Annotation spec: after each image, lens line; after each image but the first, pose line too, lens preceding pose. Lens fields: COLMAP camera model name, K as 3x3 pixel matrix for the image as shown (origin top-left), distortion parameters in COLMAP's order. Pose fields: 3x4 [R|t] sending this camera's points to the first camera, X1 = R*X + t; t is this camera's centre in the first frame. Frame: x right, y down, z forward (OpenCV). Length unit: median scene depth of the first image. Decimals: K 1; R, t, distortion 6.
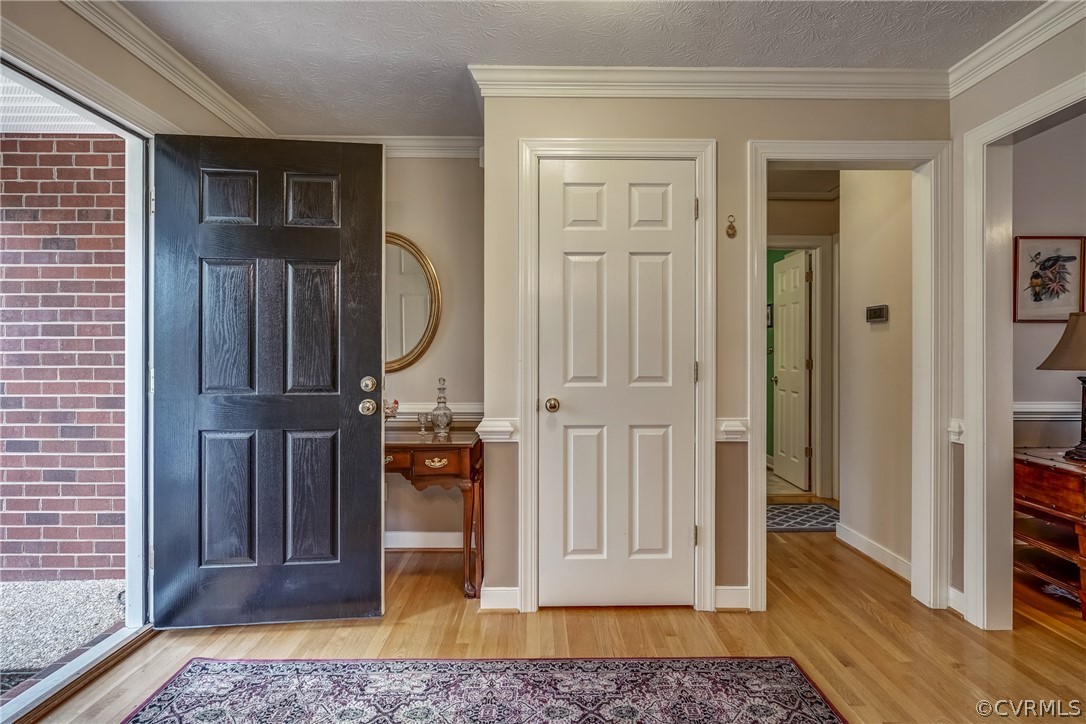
lens RADIAL K [[493.9, 0, 542.3], [0, 493.9, 356.7], [0, 0, 1]] dist [-0.002950, -0.000363]
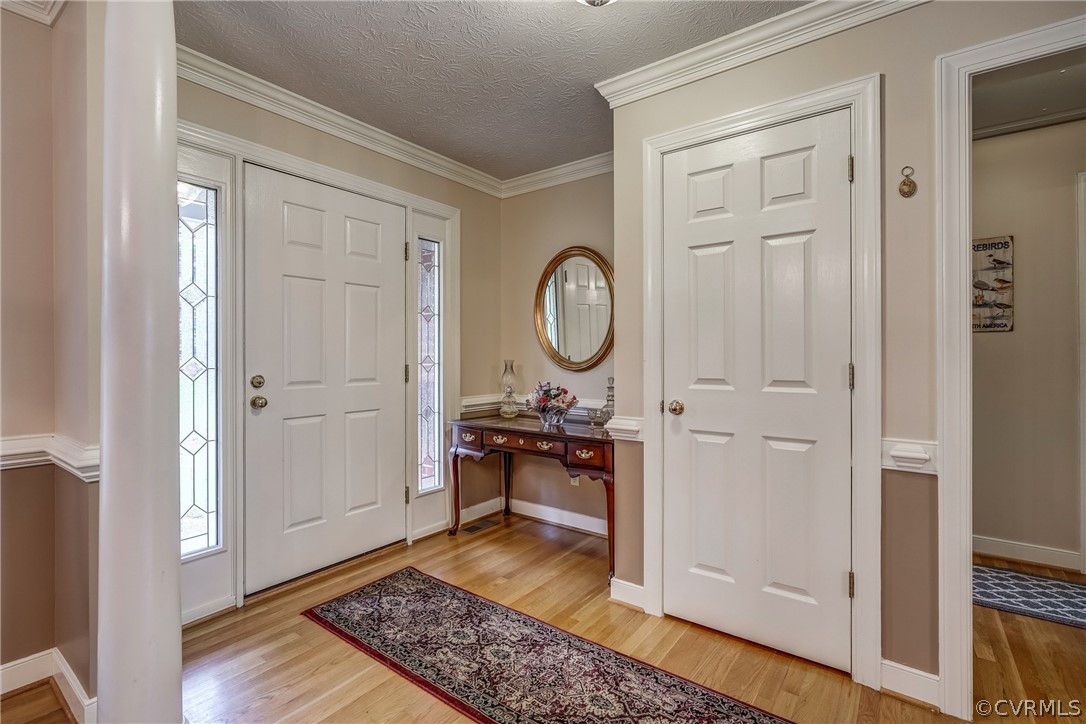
lens RADIAL K [[493.9, 0, 540.1], [0, 493.9, 358.4], [0, 0, 1]] dist [-0.002950, -0.000363]
pose [[0.792962, 0.002599, -0.609266, 0.399358], [-0.004875, 0.999986, -0.002080, 0.006440], [0.609252, 0.004620, 0.792963, 0.076986]]
